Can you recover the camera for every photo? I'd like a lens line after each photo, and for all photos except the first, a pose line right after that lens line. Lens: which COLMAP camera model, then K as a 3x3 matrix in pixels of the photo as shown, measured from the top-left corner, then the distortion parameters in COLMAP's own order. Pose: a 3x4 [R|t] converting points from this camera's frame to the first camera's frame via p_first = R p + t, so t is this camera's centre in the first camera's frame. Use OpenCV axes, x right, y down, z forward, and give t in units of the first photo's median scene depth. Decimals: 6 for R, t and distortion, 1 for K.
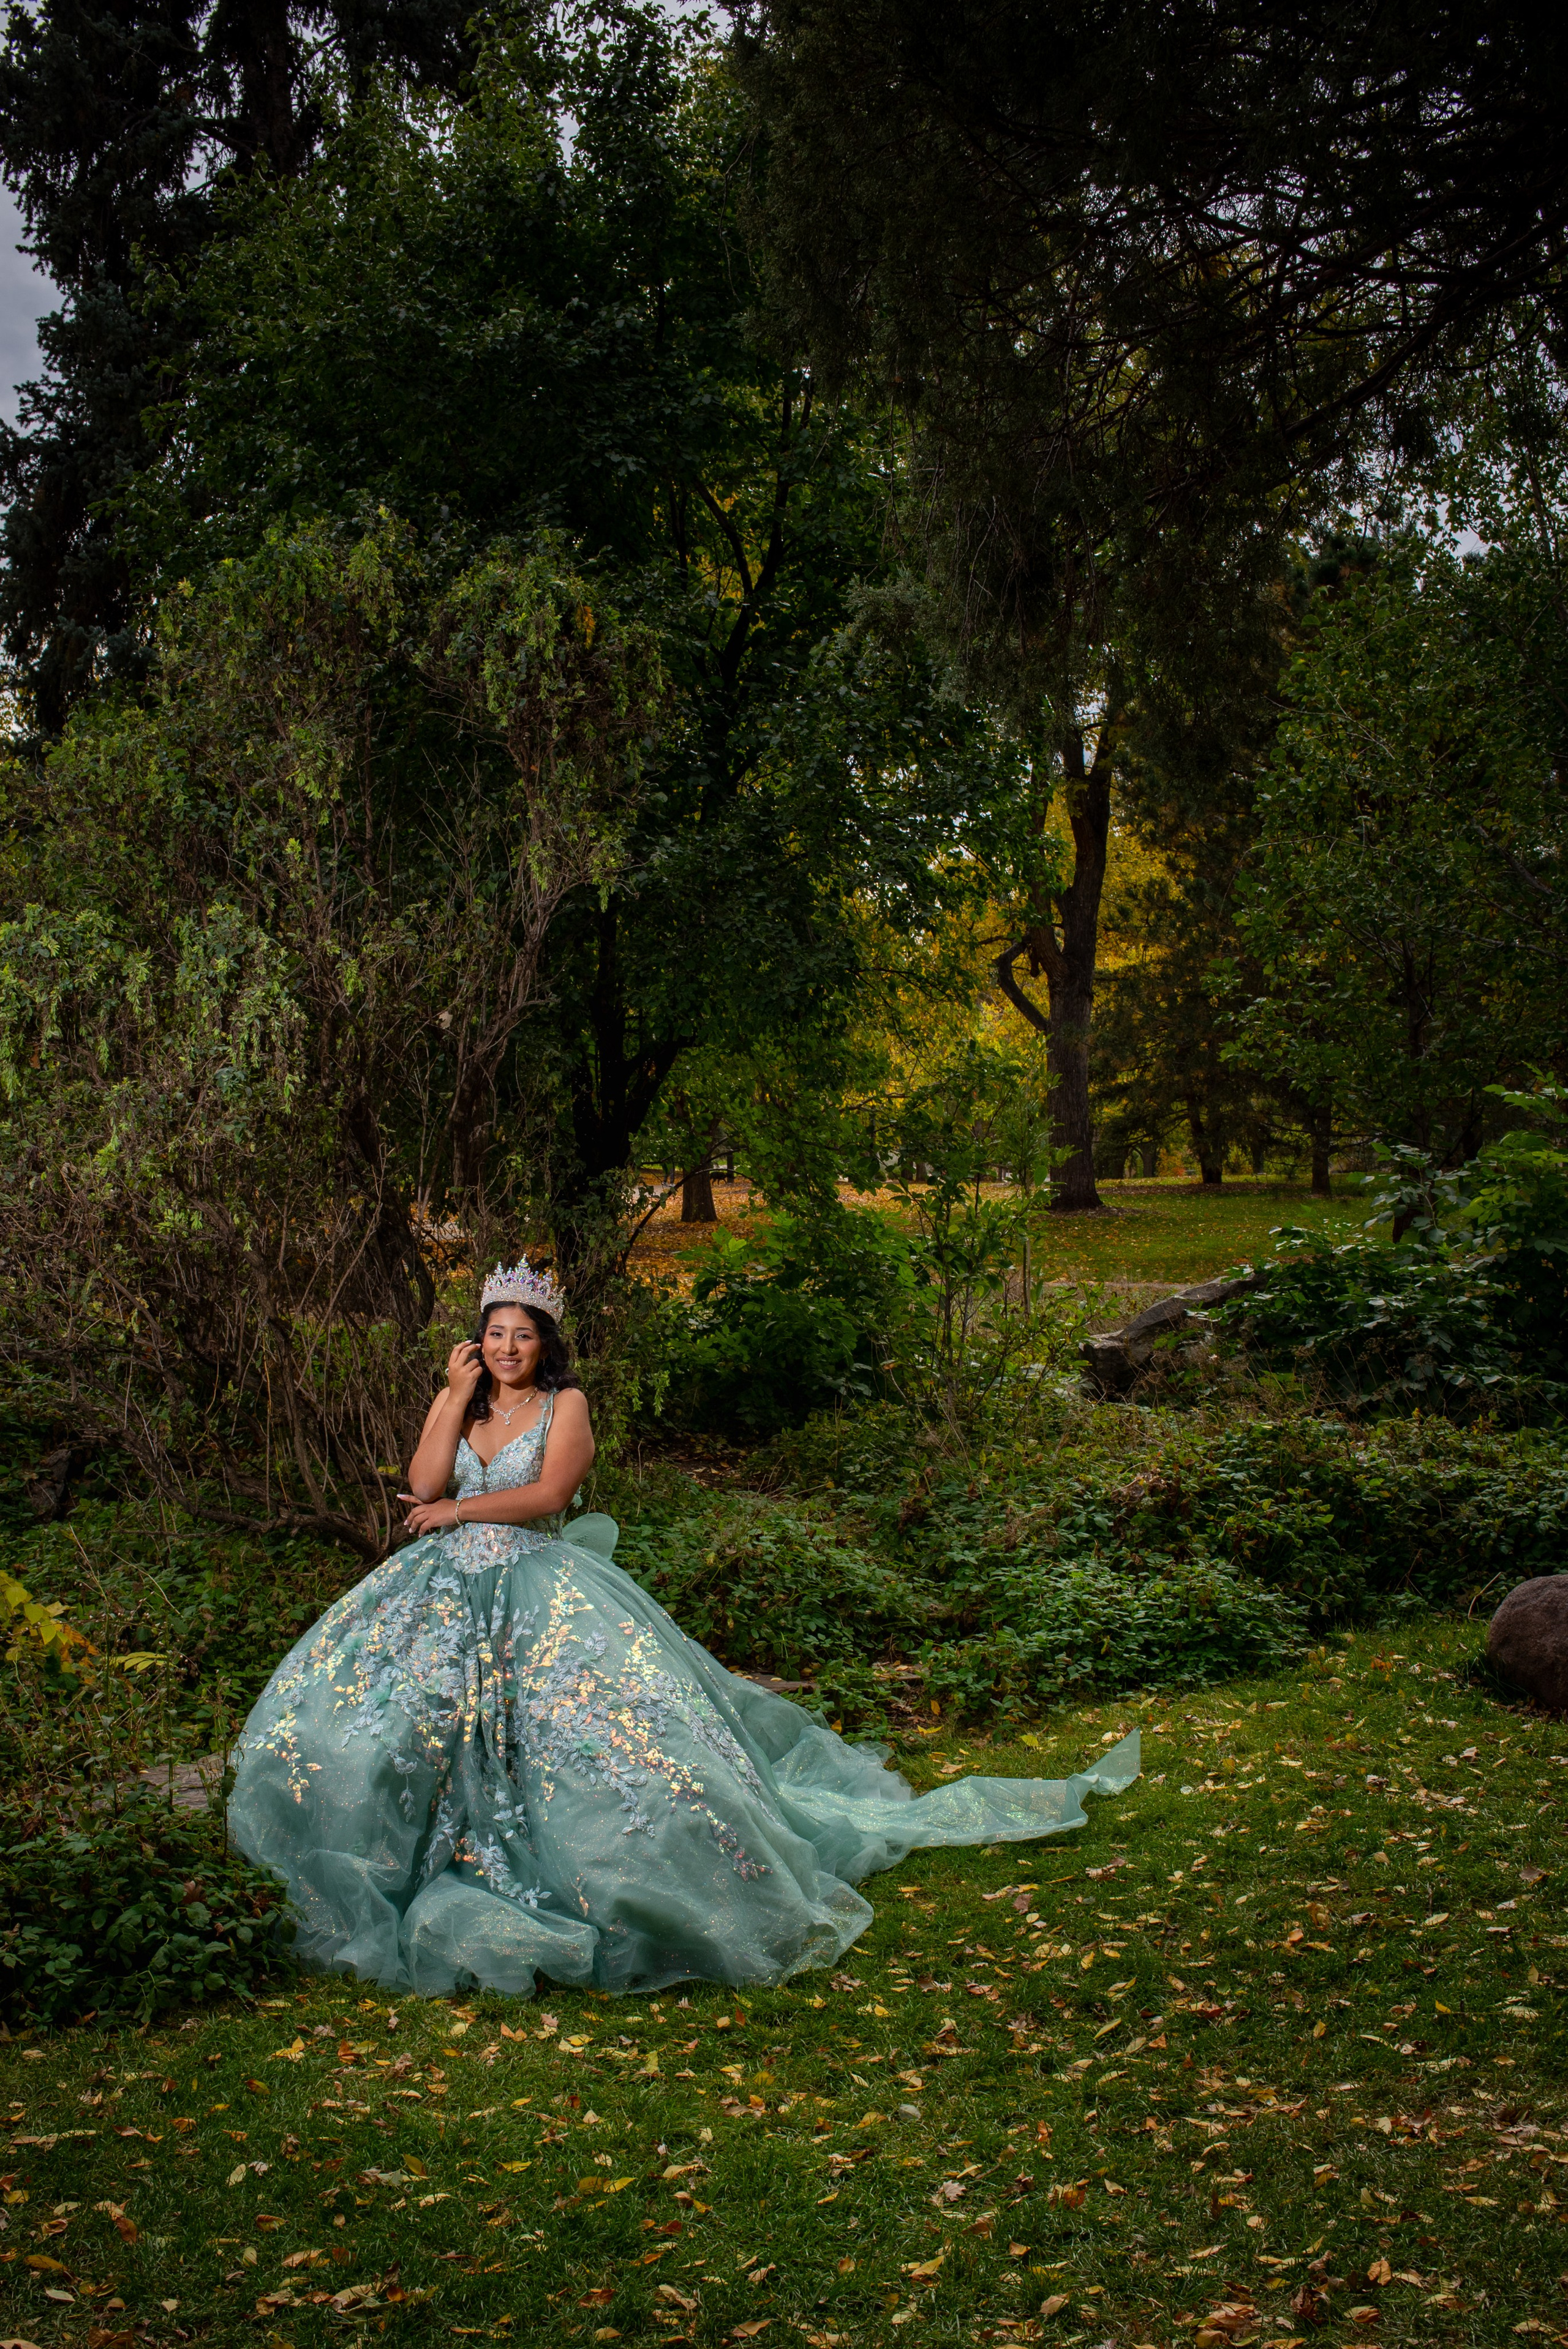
lens RADIAL K [[2517.9, 0, 757.7], [0, 2517.9, 1261.3], [0, 0, 1]] dist [-0.087880, 0.085853]
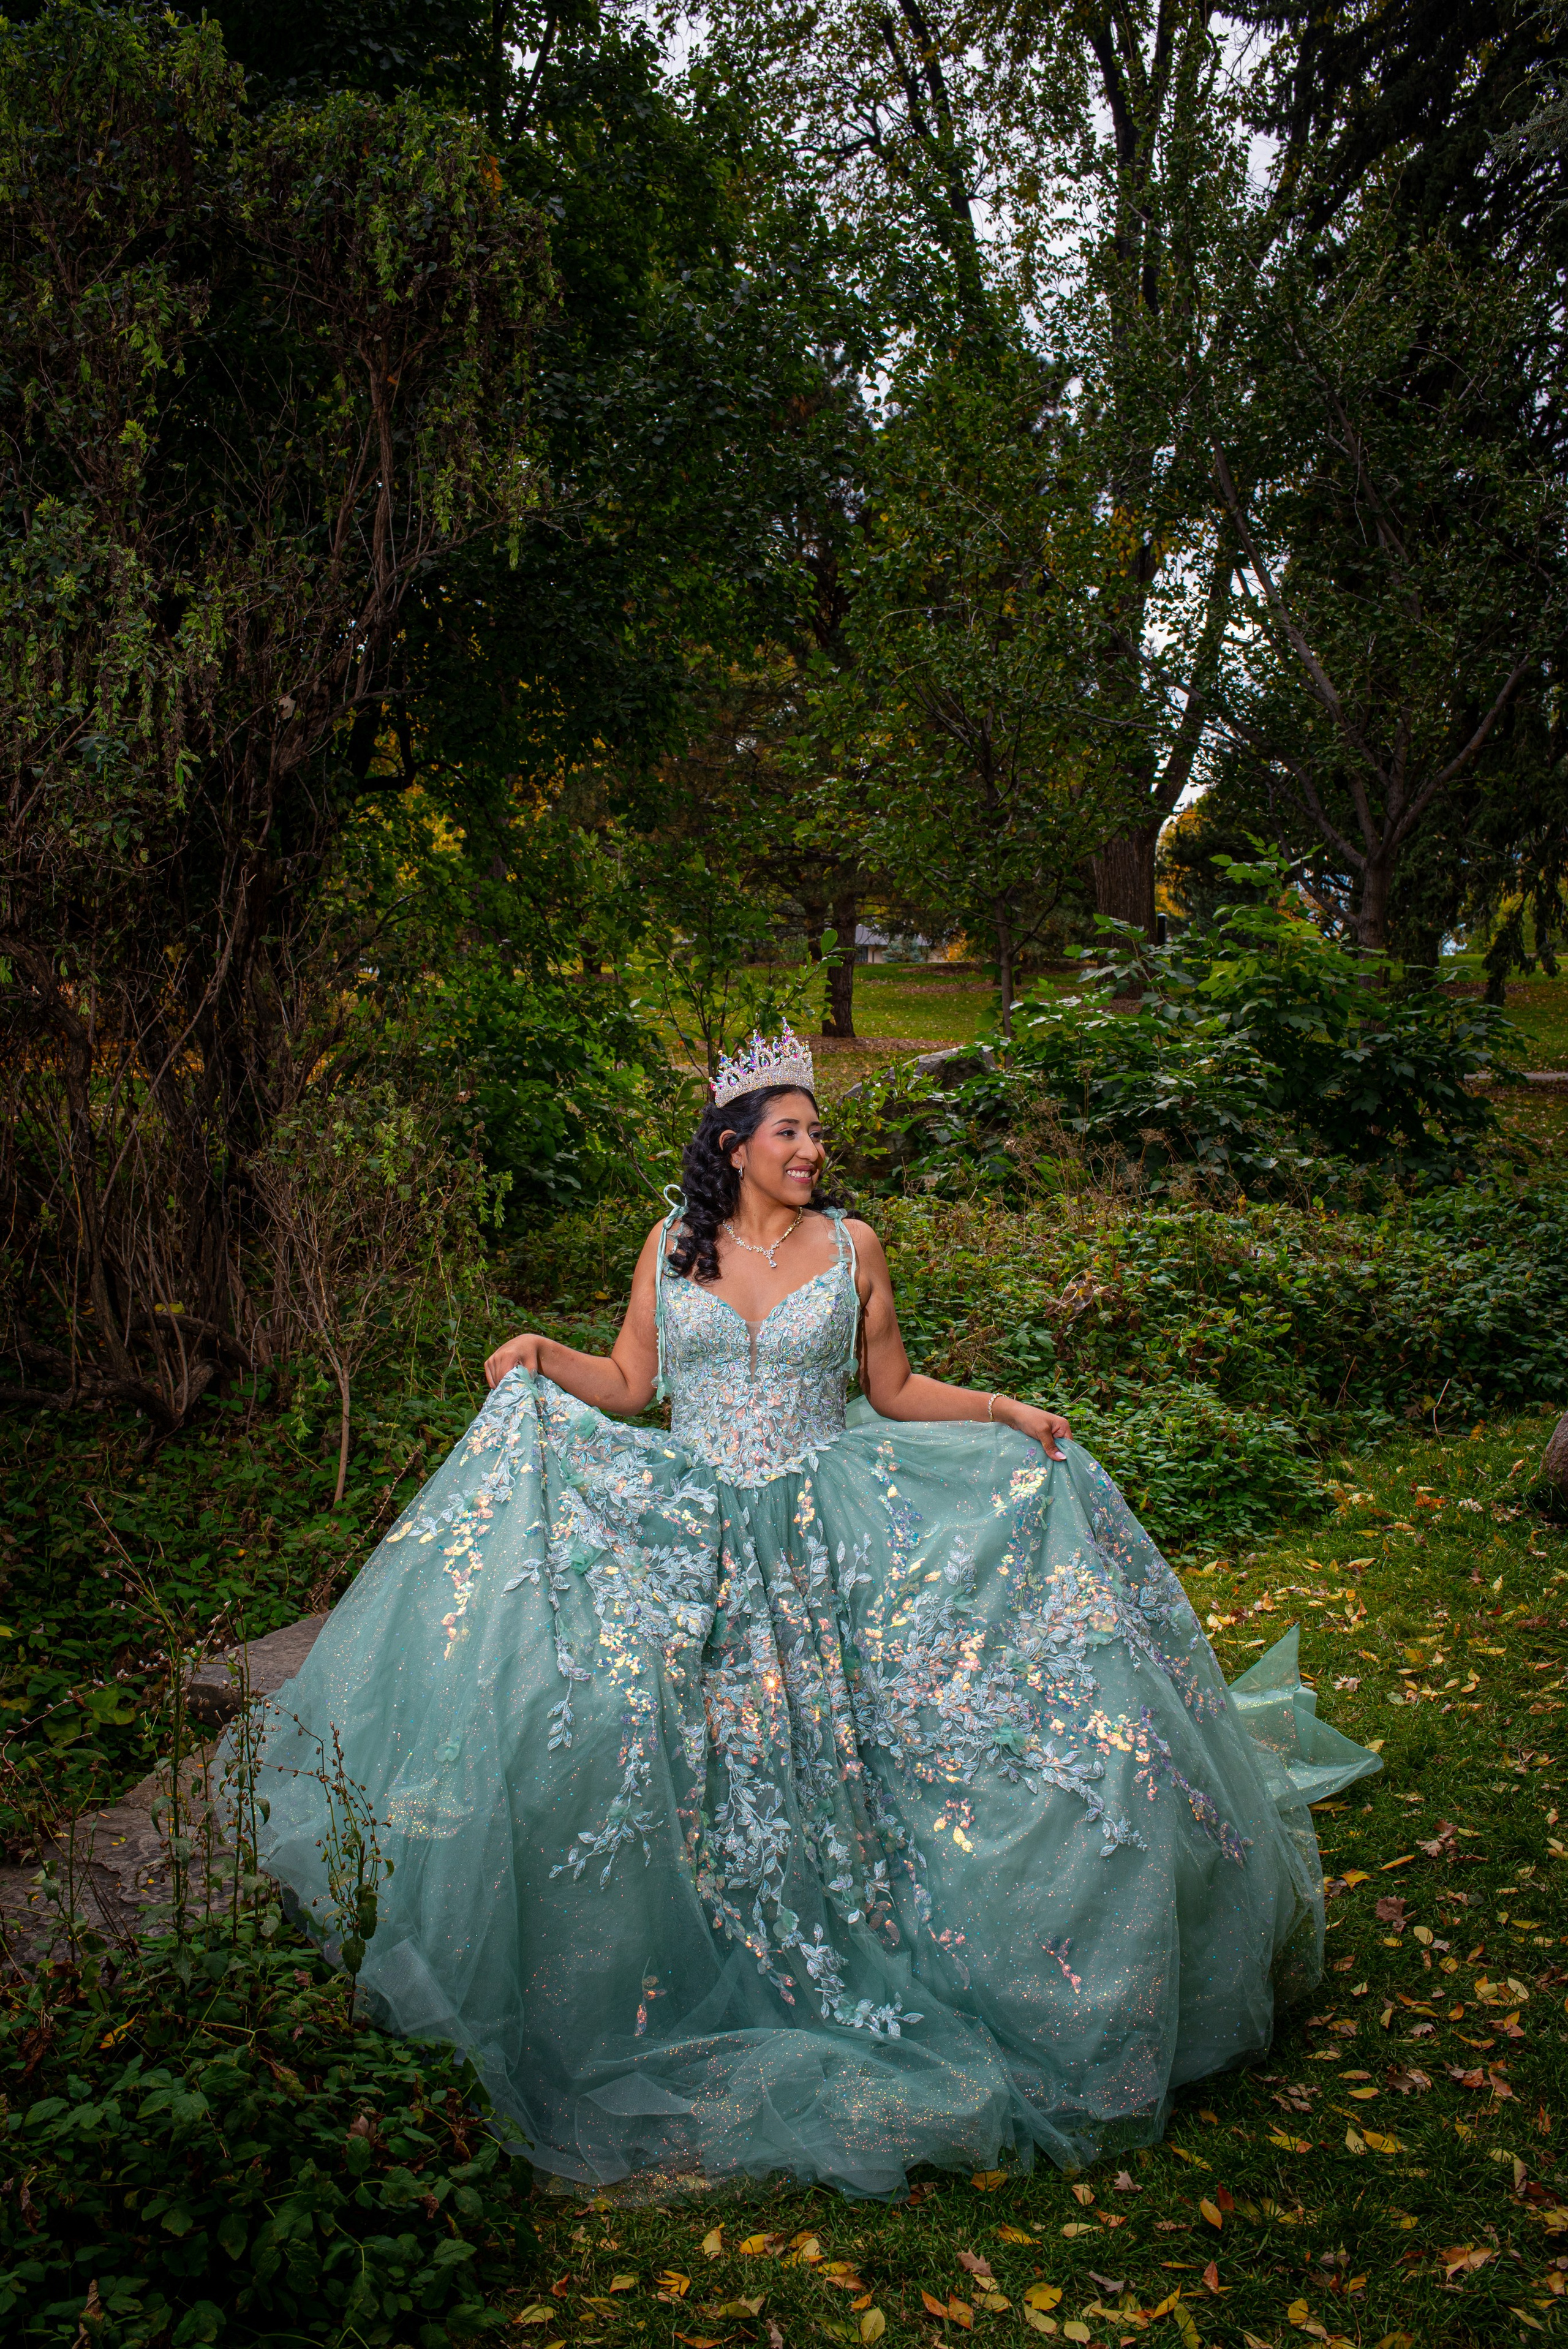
lens RADIAL K [[2342.3, 0, 840.7], [0, 2342.3, 1163.8], [0, 0, 1]] dist [-0.099447, 0.111019]
pose [[0.959069, -0.014788, 0.282785, -0.180833], [0.000675, 0.998752, 0.049939, 0.005350], [-0.283171, -0.047704, 0.957882, 0.321927]]
